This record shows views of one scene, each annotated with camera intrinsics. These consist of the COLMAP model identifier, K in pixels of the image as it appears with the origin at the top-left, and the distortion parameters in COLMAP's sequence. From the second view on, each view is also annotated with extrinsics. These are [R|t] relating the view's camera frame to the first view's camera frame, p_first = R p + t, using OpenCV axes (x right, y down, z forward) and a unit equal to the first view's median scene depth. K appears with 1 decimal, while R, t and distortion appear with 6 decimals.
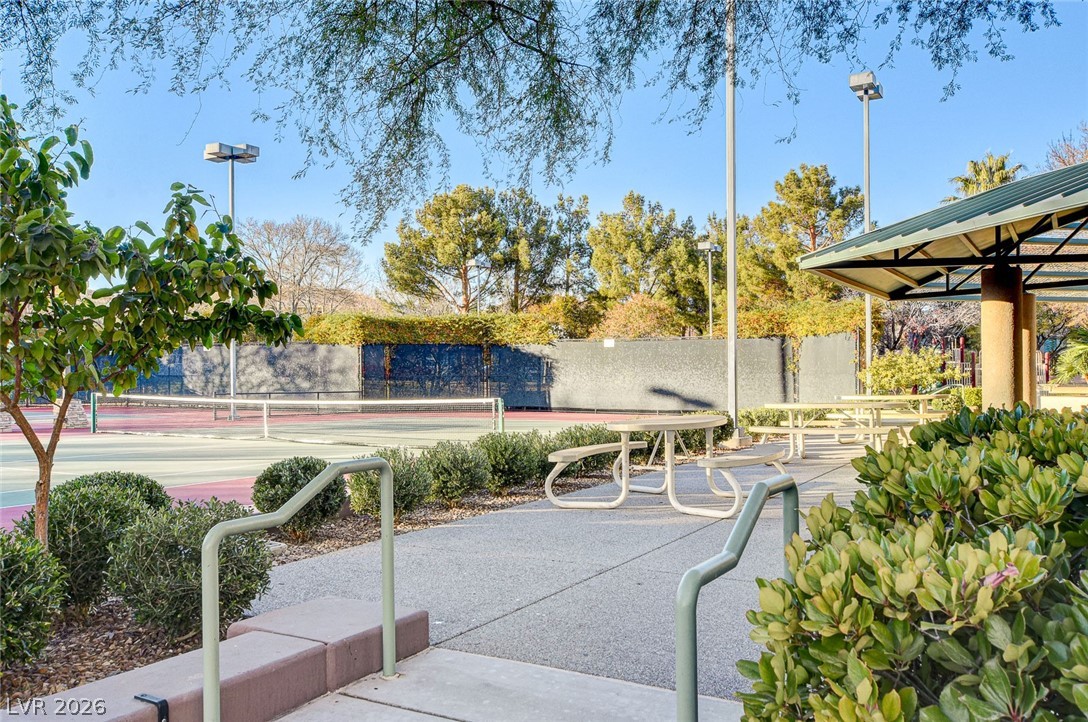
lens RADIAL K [[927.8, 0, 544.0], [0, 927.8, 361.0], [0, 0, 1]] dist [-0.000460, -0.001029]
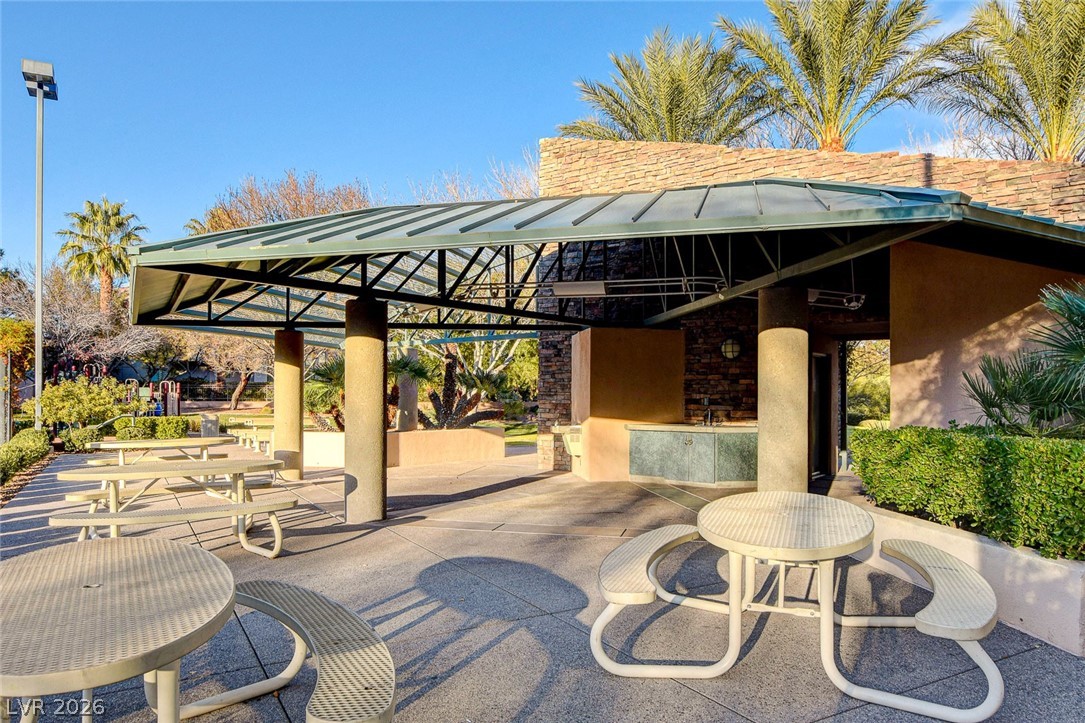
lens RADIAL K [[717.2, 0, 541.9], [0, 717.2, 391.8], [0, 0, 1]] dist [-0.003832, -0.001924]
pose [[0.484716, 0.015027, 0.874543, -0.012817], [-0.023943, 0.999706, -0.003908, -0.007516], [-0.874344, -0.019045, 0.484933, 0.256237]]
